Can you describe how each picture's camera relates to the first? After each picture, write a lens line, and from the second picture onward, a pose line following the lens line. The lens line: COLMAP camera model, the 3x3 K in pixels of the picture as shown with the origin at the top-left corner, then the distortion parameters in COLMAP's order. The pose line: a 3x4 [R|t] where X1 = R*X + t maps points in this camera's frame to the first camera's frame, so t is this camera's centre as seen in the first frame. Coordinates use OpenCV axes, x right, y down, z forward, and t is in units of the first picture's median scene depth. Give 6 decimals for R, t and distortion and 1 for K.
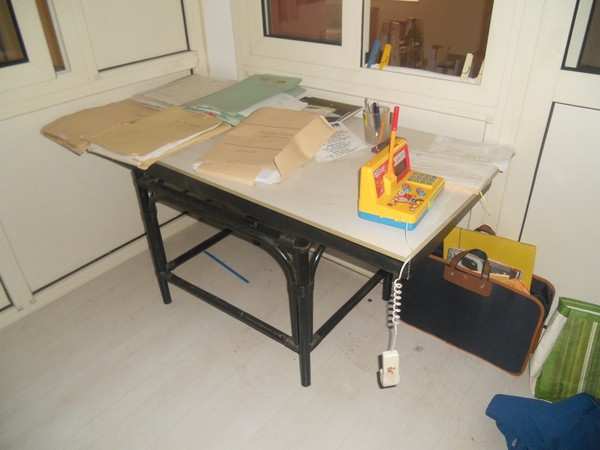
lens RADIAL K [[464.4, 0, 300.7], [0, 464.4, 226.5], [0, 0, 1]] dist [-0.024504, -0.001269]
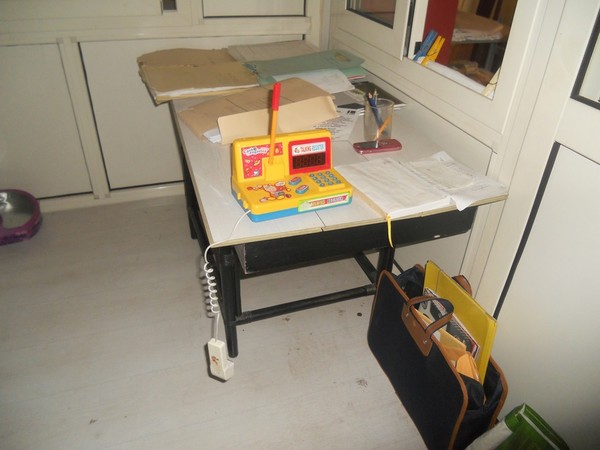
lens RADIAL K [[464.4, 0, 301.7], [0, 464.4, 222.6], [0, 0, 1]] dist [-0.024504, -0.001269]
pose [[0.842319, 0.344321, -0.414658, 0.419257], [-0.336291, 0.936964, 0.094902, -0.064854], [0.421197, 0.059509, 0.905015, 0.138048]]
